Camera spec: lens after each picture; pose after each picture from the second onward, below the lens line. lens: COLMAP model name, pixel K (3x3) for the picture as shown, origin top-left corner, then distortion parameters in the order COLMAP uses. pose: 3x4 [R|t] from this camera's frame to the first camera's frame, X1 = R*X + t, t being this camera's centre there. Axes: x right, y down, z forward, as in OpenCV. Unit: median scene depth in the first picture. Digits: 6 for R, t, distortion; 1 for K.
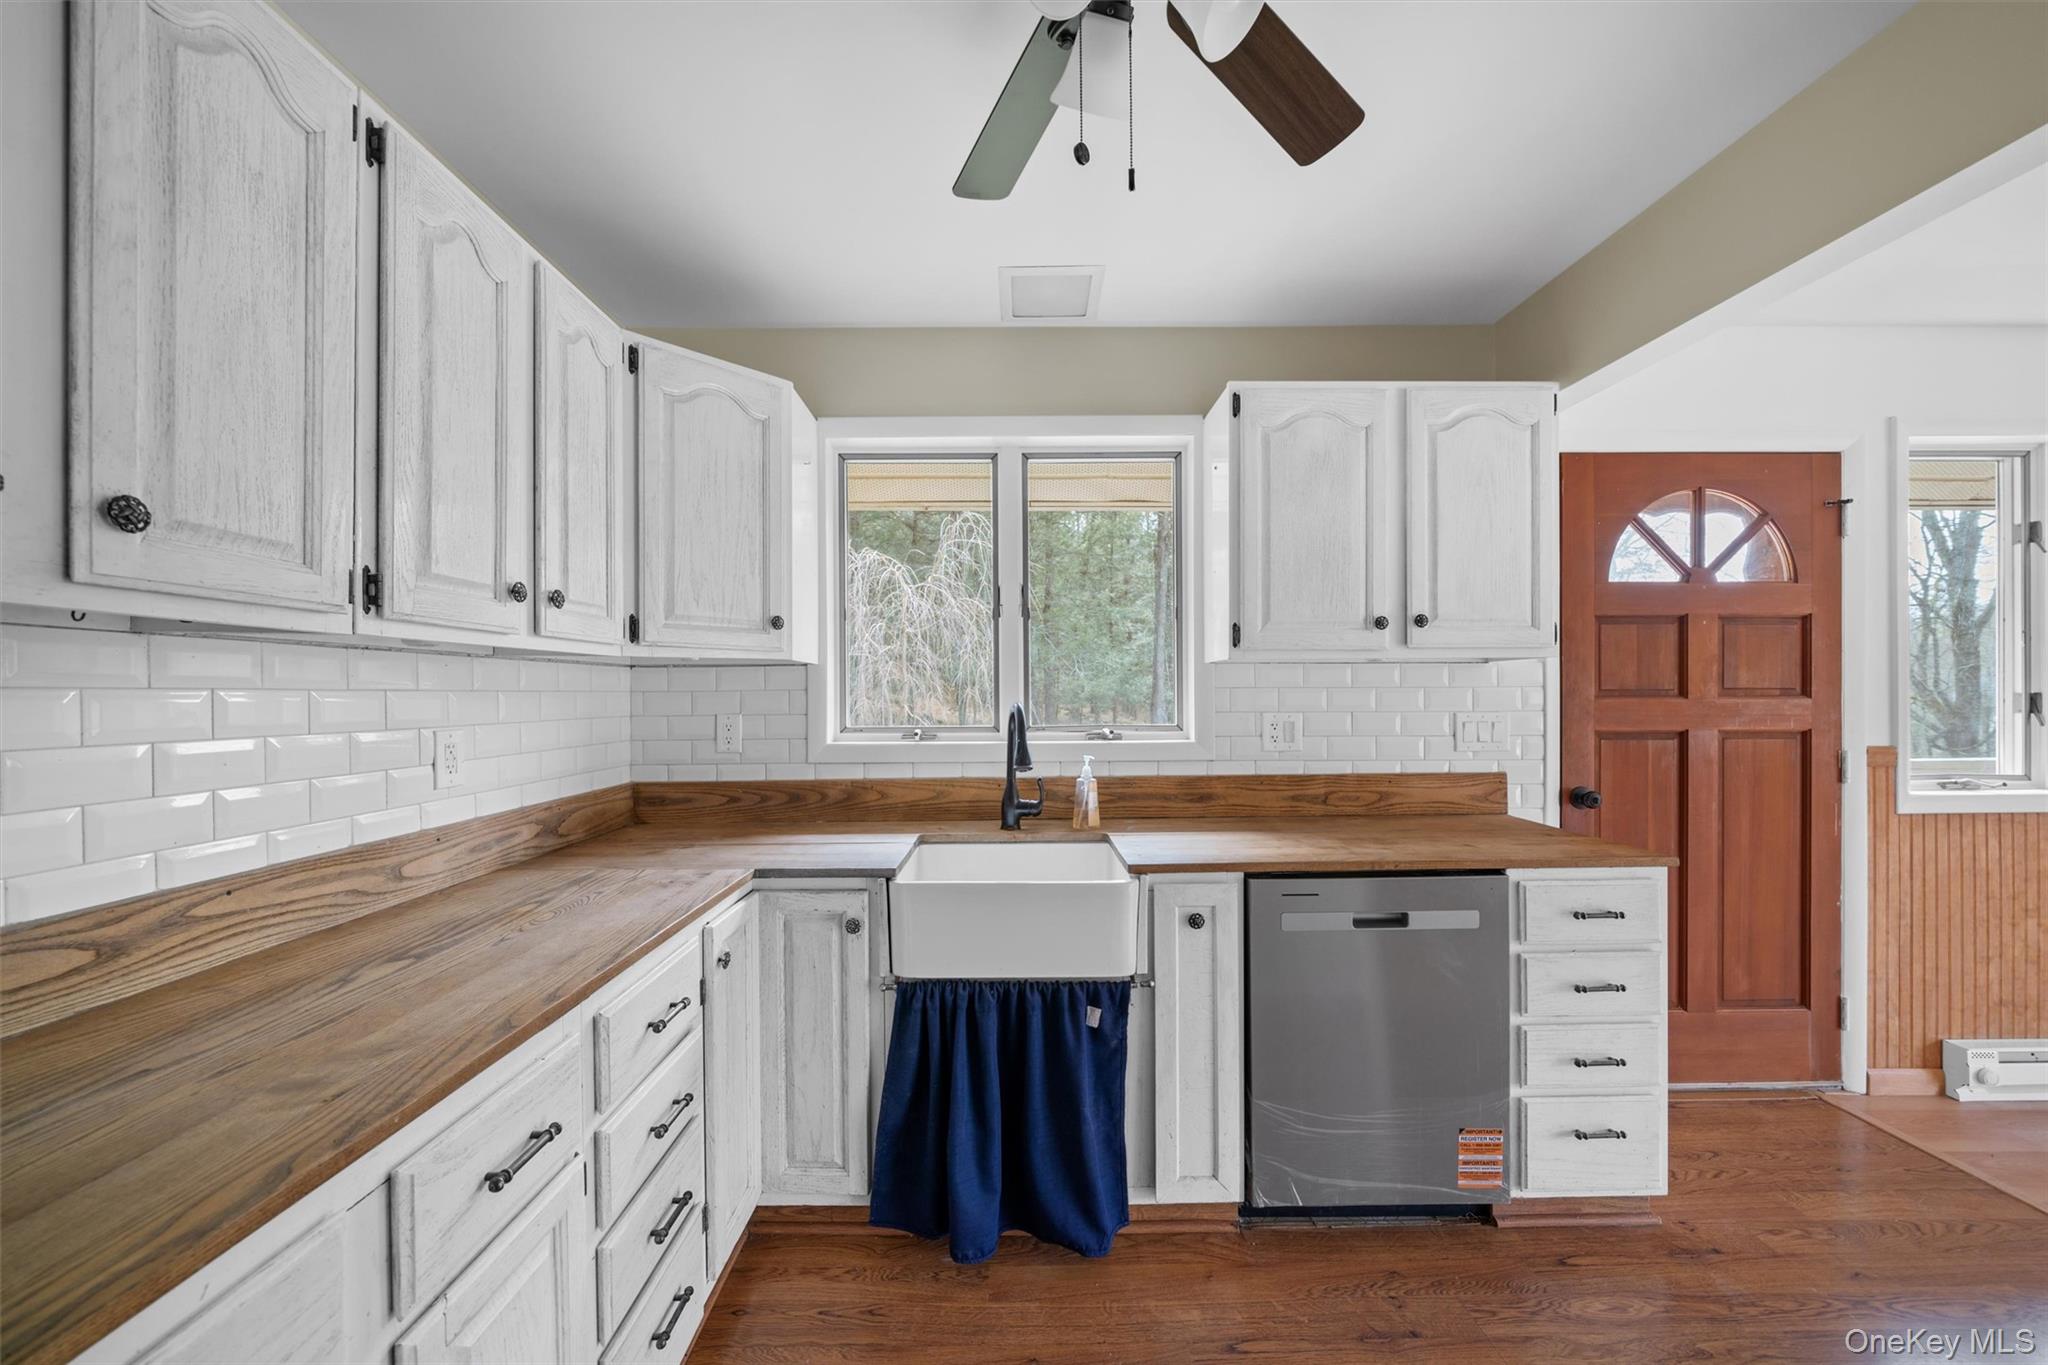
lens RADIAL K [[732.6, 0, 1022.3], [0, 732.6, 696.3], [0, 0, 1]] dist [-0.002672, -0.000036]
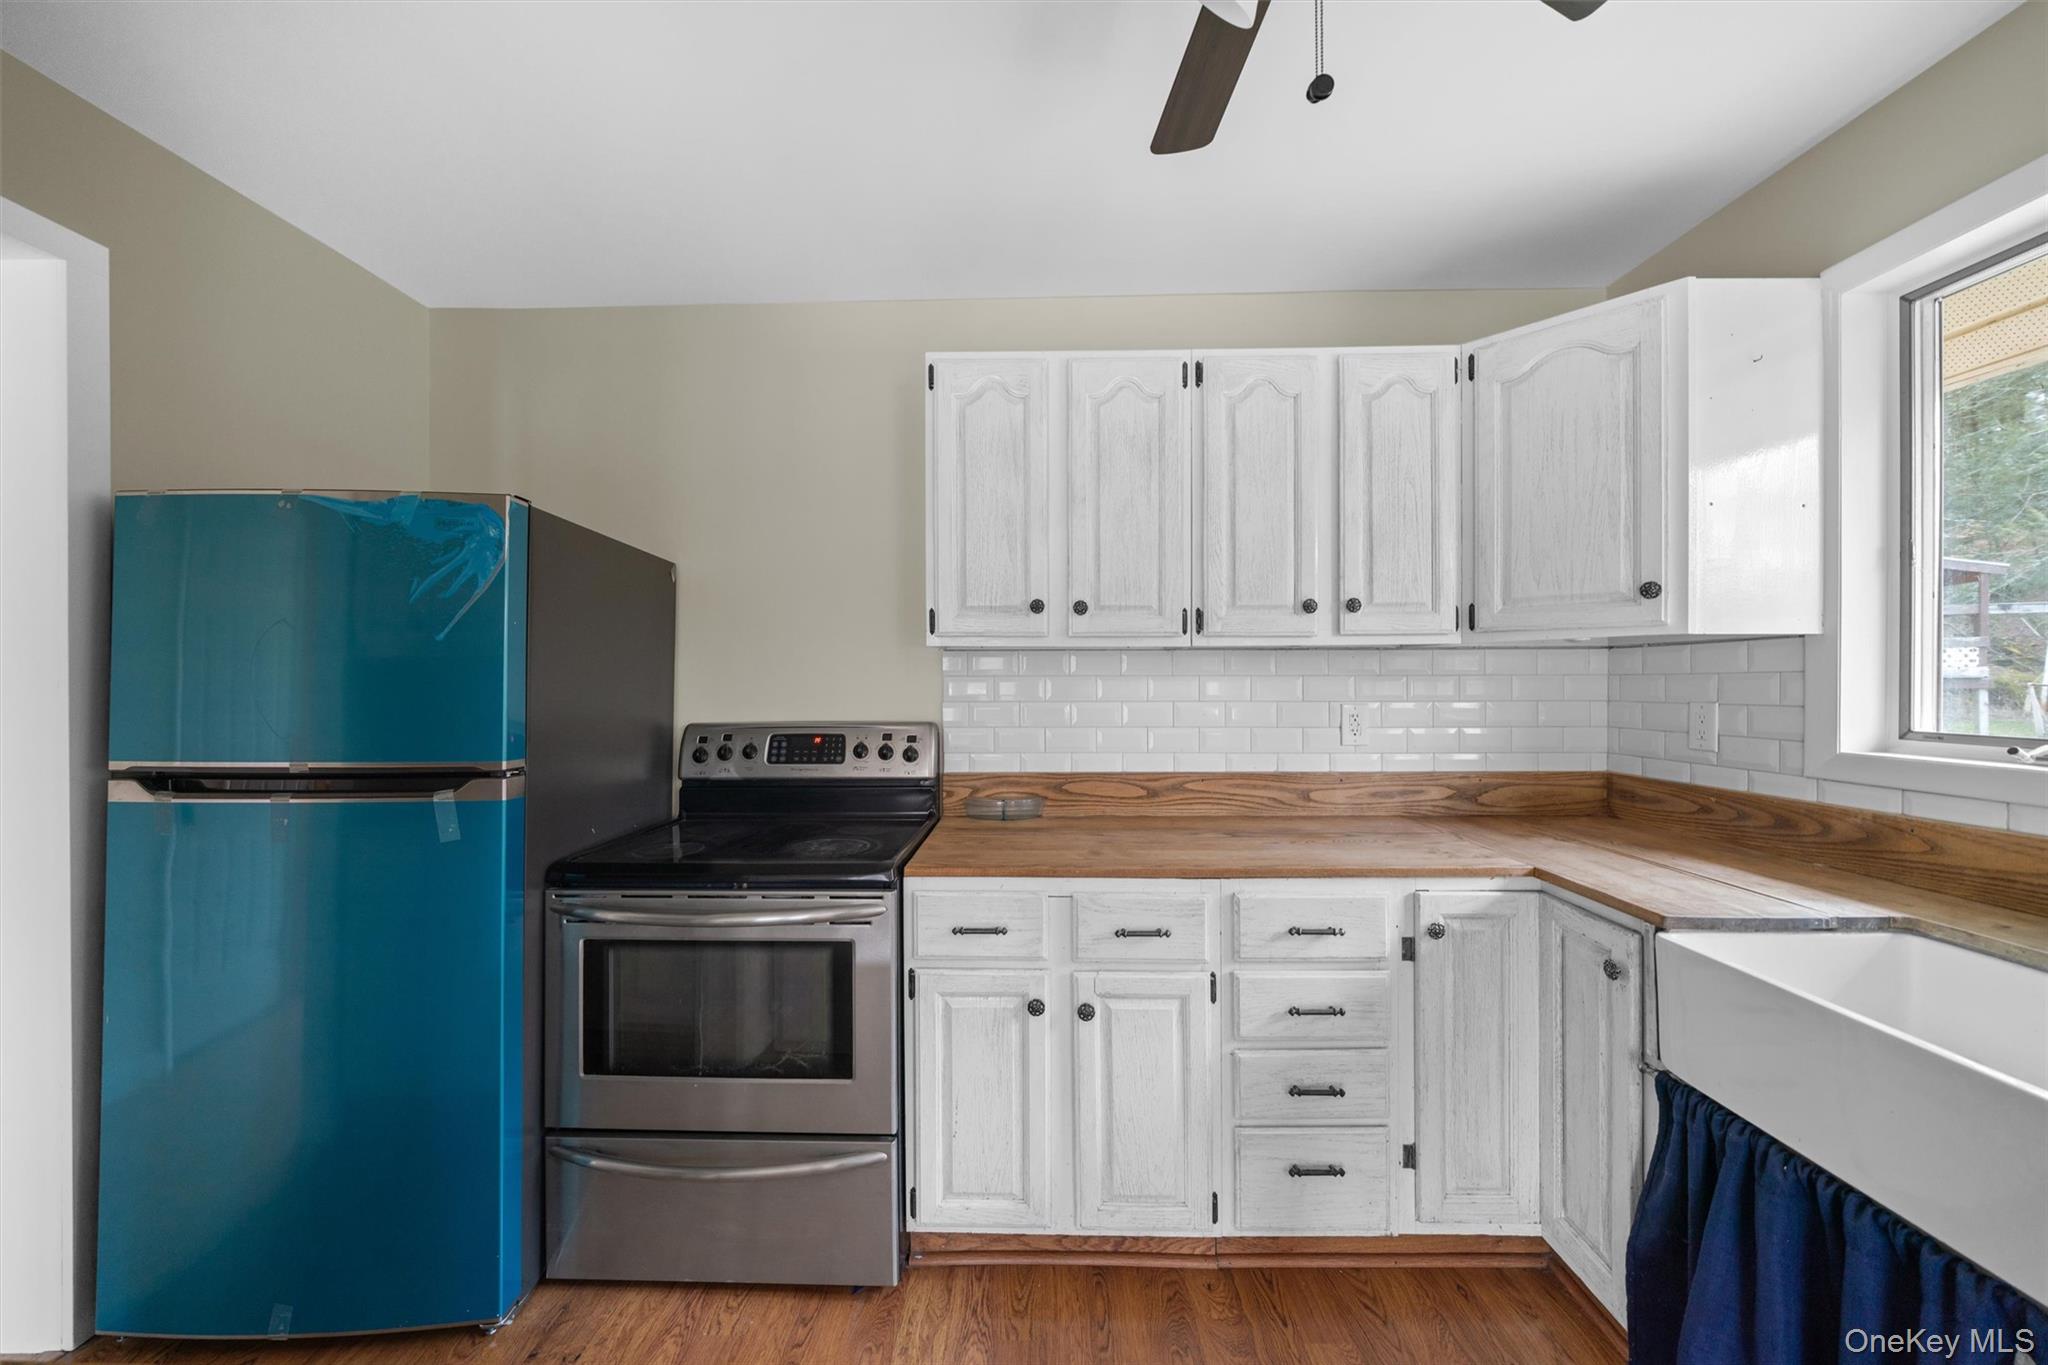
lens RADIAL K [[728.6, 0, 1022.7], [0, 728.6, 680.2], [0, 0, 1]] dist [-0.005377, -0.000067]
pose [[-0.030726, 0.004923, -0.999516, 0.478609], [0.000019, 0.999988, 0.004925, -0.004472], [0.999528, 0.000132, -0.030726, 0.319716]]
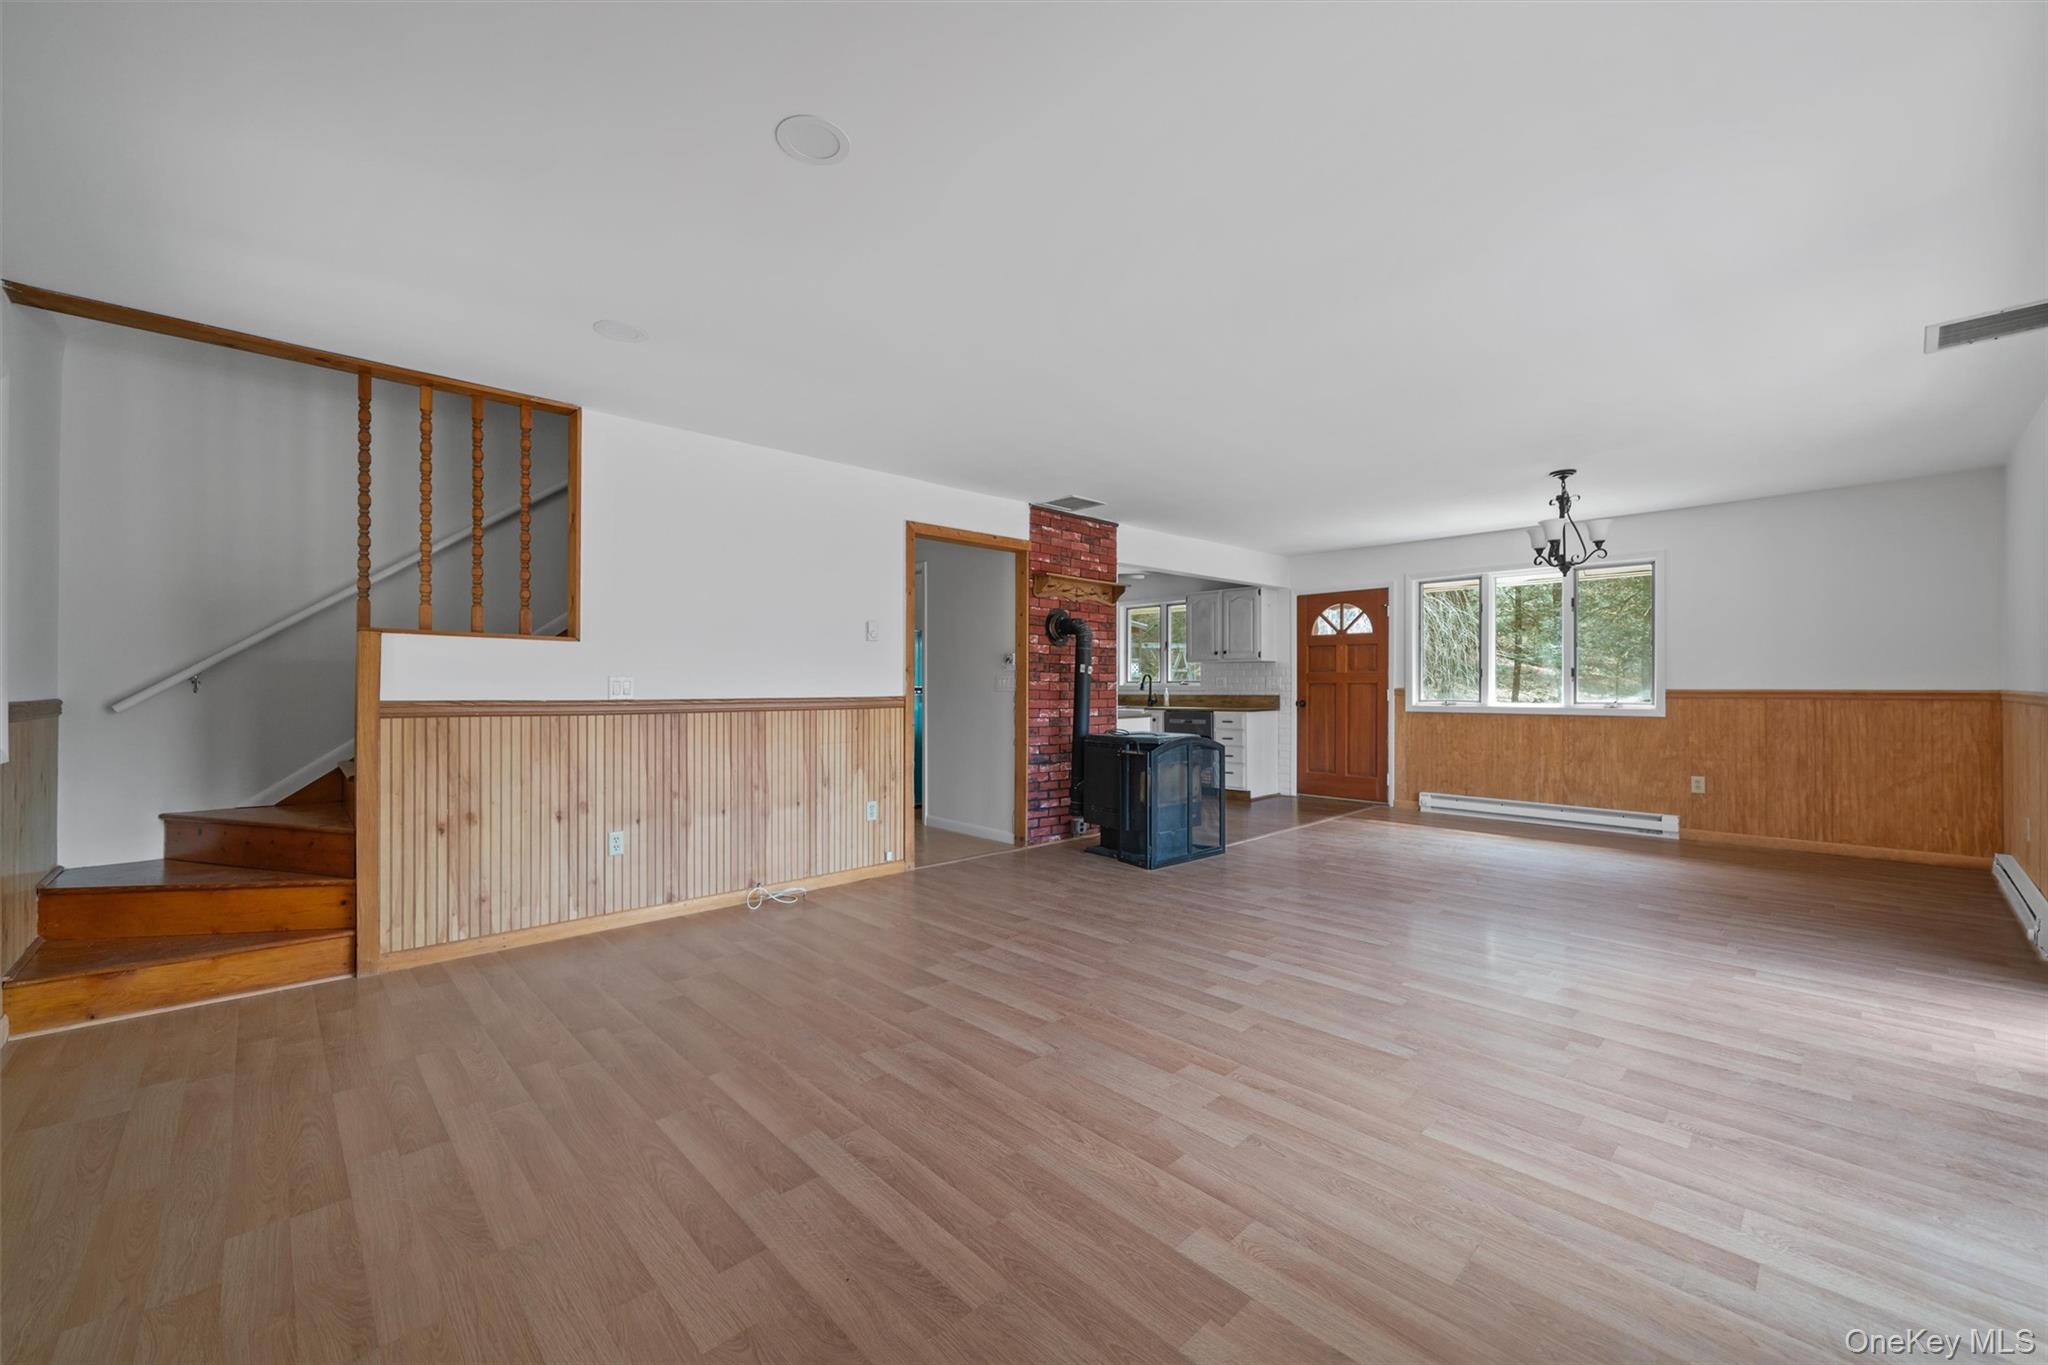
lens RADIAL K [[803.1, 0, 1029.8], [0, 803.1, 679.0], [0, 0, 1]] dist [-0.001799, -0.000113]
pose [[0.685733, -0.001098, -0.727853, 2.891839], [-0.001602, 0.999994, -0.003018, 0.051840], [0.727852, 0.003235, 0.685727, -2.614900]]
